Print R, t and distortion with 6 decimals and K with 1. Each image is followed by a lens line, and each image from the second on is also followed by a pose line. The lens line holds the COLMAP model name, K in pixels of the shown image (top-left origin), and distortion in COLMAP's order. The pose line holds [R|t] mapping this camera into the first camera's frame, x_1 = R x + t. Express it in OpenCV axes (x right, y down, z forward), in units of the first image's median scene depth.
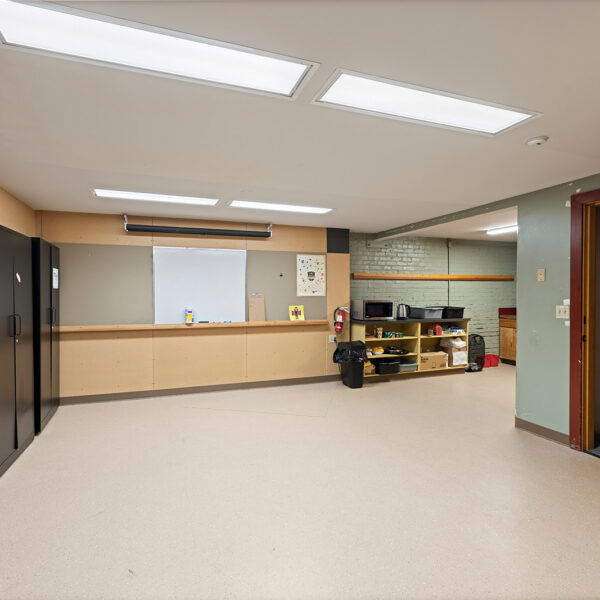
lens RADIAL K [[378.6, 0, 288.9], [0, 378.6, 296.8], [0, 0, 1]] dist [-0.001863, -0.000070]
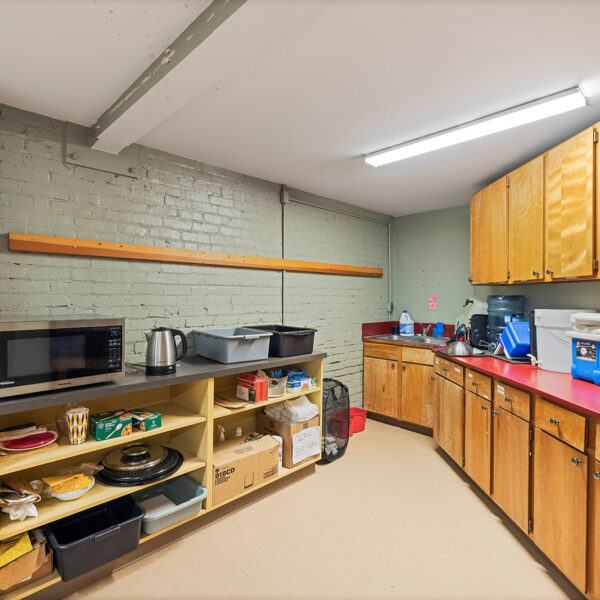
lens RADIAL K [[378.6, 0, 288.9], [0, 378.6, 296.8], [0, 0, 1]] dist [-0.001863, -0.000070]
pose [[0.911417, 0.006451, 0.411432, 0.250226], [-0.002499, 0.999945, -0.010142, -0.005857], [-0.411475, 0.008215, 0.911384, 0.604774]]
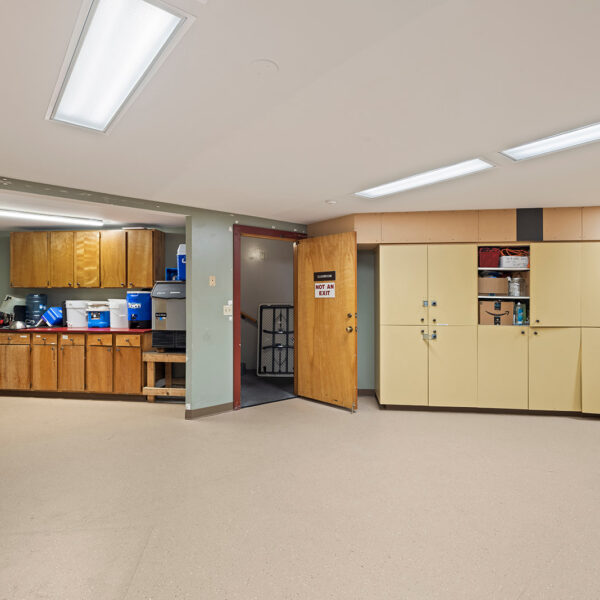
lens RADIAL K [[378.6, 0, 288.9], [0, 378.6, 296.8], [0, 0, 1]] dist [-0.001863, -0.000070]
pose [[-0.322046, -0.008123, 0.946689, -0.317442], [0.010435, 0.999872, 0.012129, -0.011059], [-0.946666, 0.013785, -0.321920, 0.660004]]
